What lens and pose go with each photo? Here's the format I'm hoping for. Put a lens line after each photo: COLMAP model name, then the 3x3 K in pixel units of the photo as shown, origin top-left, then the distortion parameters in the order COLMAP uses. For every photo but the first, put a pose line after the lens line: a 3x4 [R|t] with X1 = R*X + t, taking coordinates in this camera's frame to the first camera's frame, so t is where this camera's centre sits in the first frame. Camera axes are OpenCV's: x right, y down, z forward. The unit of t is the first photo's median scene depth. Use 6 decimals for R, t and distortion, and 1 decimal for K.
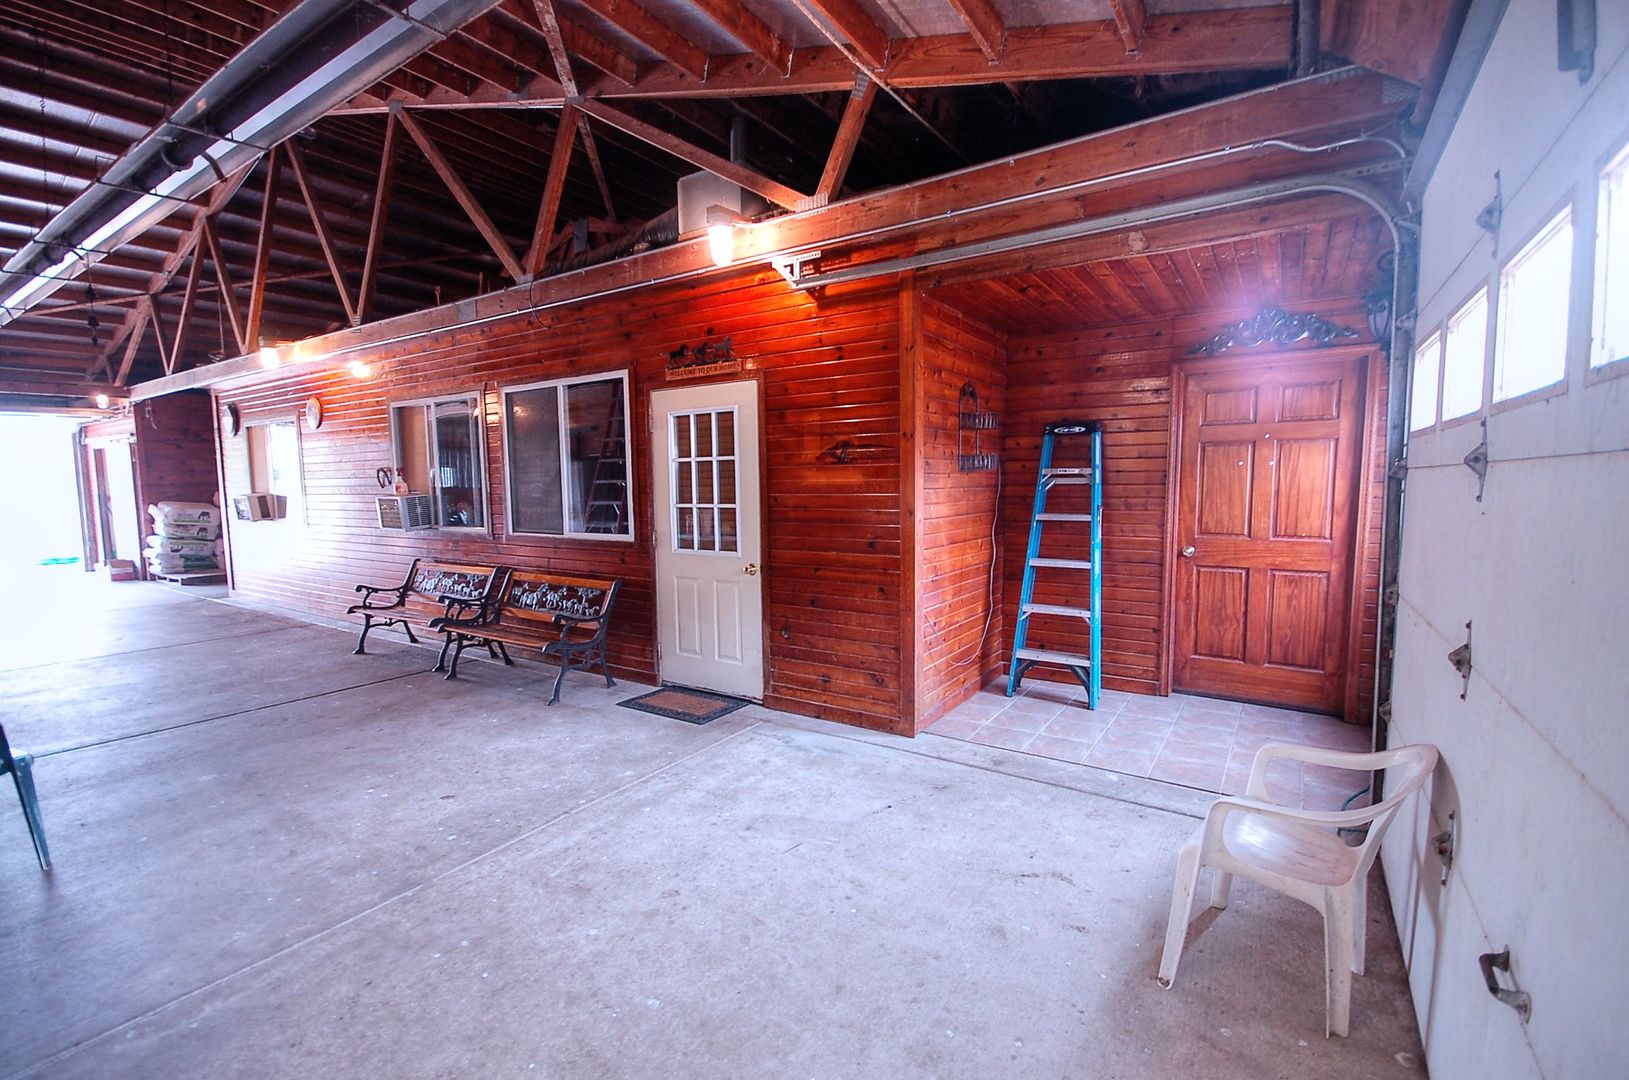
lens RADIAL K [[720.1, 0, 812.3], [0, 720.1, 539.7], [0, 0, 1]] dist [-0.002520, -0.005883]
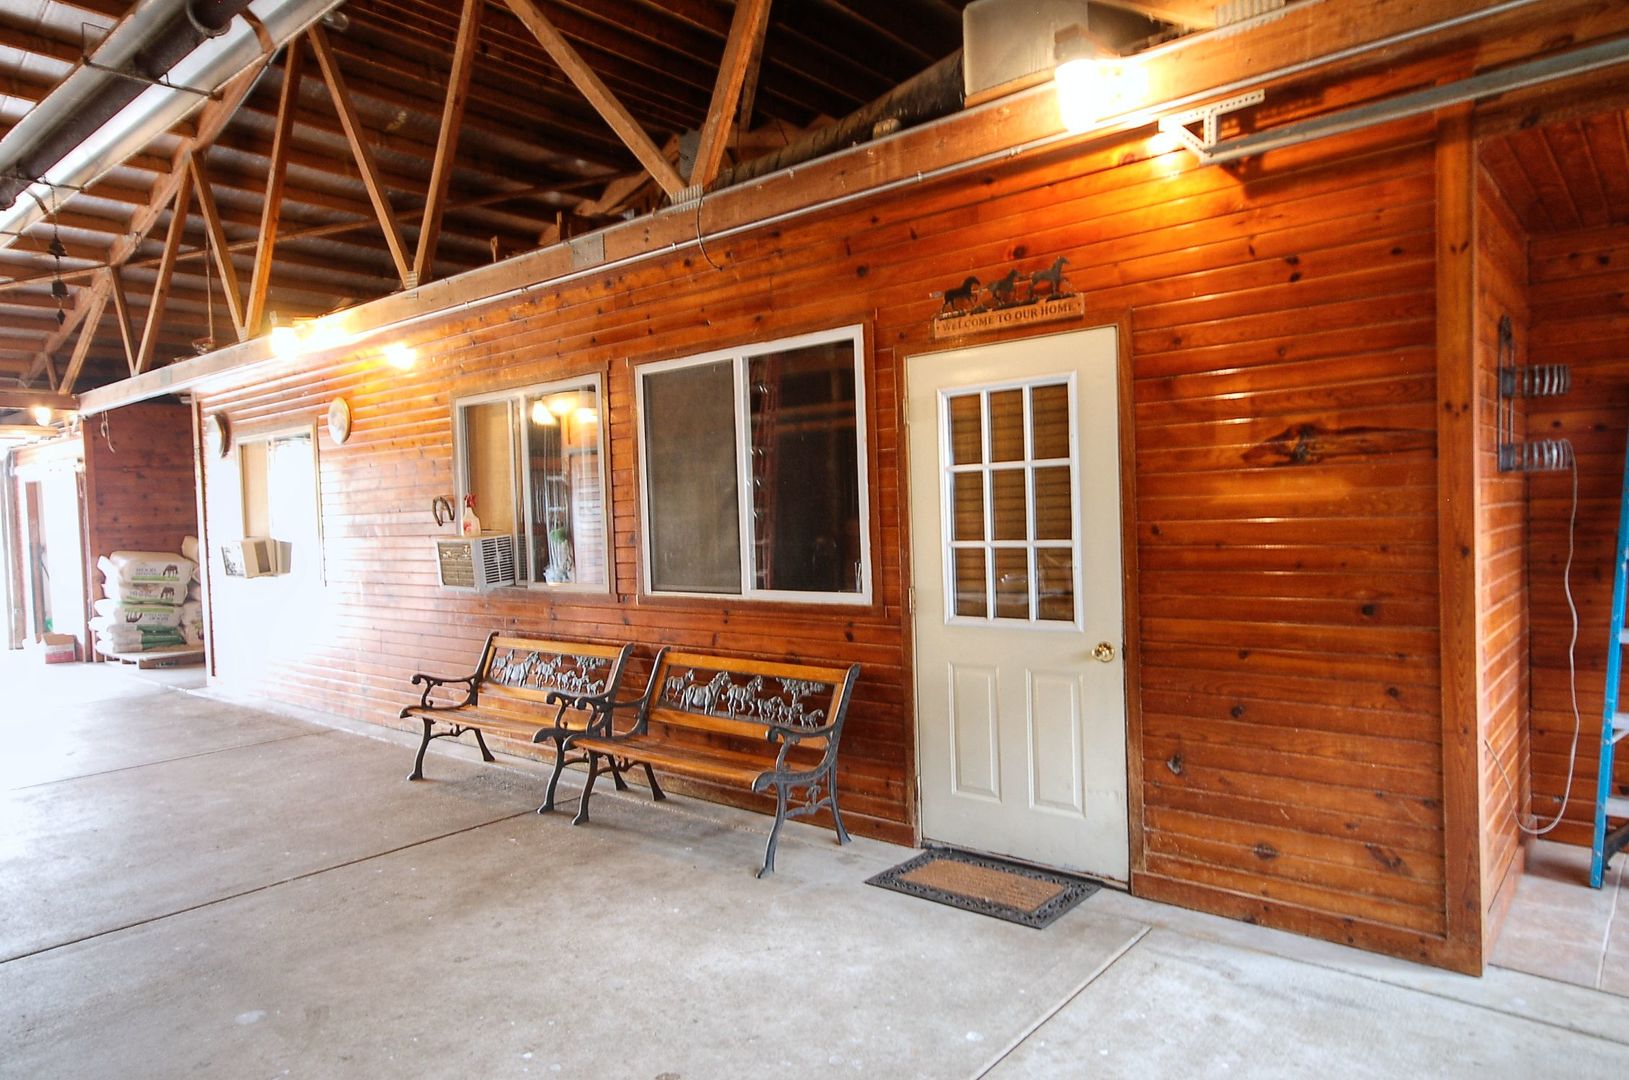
lens RADIAL K [[1018.2, 0, 807.5], [0, 1018.2, 533.4], [0, 0, 1]] dist [0.001673, 0.016913]
pose [[0.992227, -0.018437, -0.123070, -0.211265], [0.011225, 0.998193, -0.059036, -0.008390], [0.123936, 0.057196, 0.990640, 0.150399]]
